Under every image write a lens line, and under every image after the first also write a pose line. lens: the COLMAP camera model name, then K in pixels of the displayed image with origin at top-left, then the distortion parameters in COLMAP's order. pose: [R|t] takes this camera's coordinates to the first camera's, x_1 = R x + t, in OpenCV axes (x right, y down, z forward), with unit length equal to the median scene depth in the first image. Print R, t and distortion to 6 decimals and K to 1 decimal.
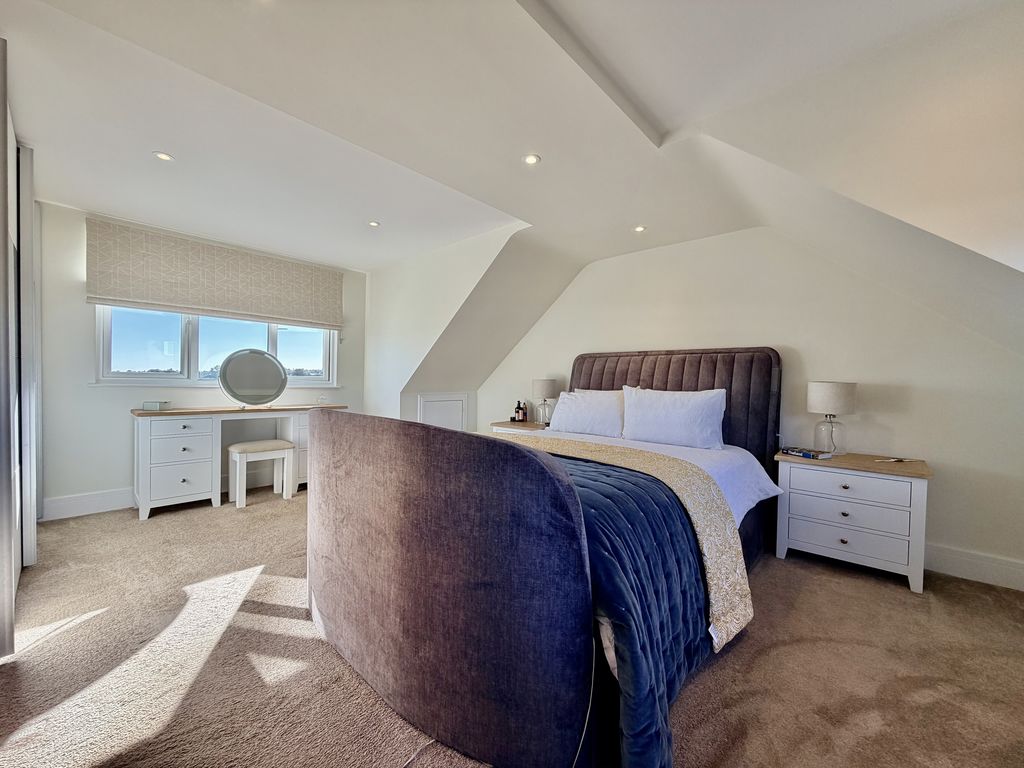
lens RADIAL K [[408.0, 0, 510.7], [0, 408.0, 386.0], [0, 0, 1]] dist [0.000246, -0.001204]
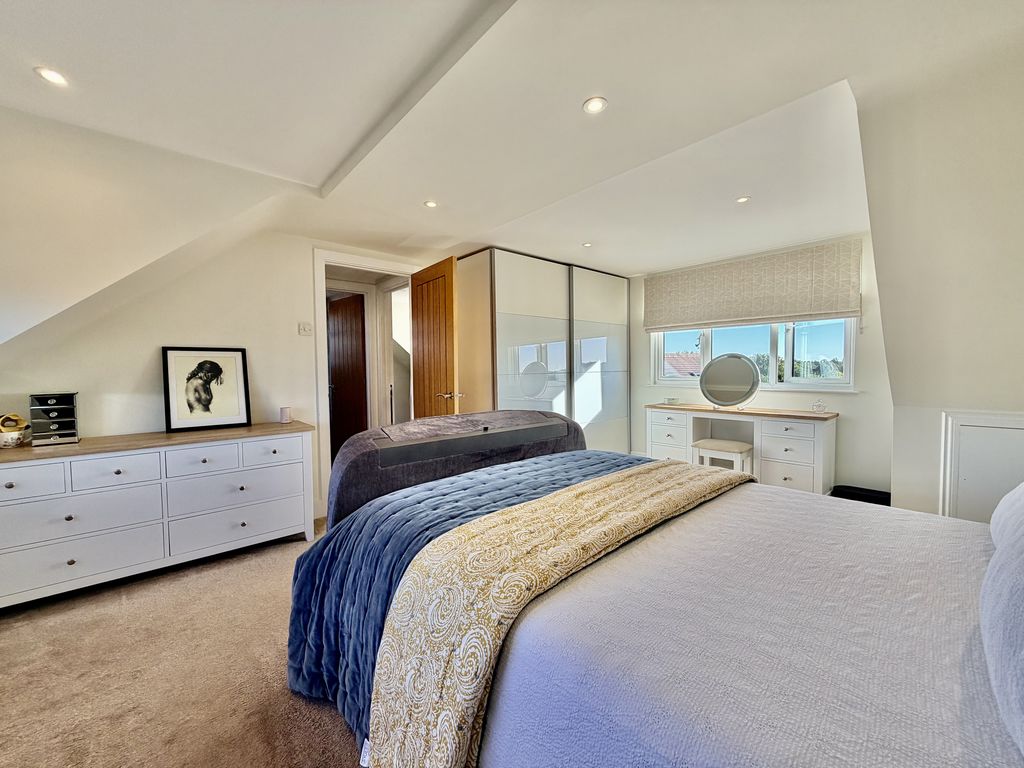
lens RADIAL K [[408.0, 0, 510.7], [0, 408.0, 386.0], [0, 0, 1]] dist [0.000246, -0.001204]
pose [[-0.114452, 0.007709, -0.993399, 0.479961], [-0.021913, 0.999707, 0.010283, -0.005124], [0.993187, 0.022946, -0.114249, 0.563483]]
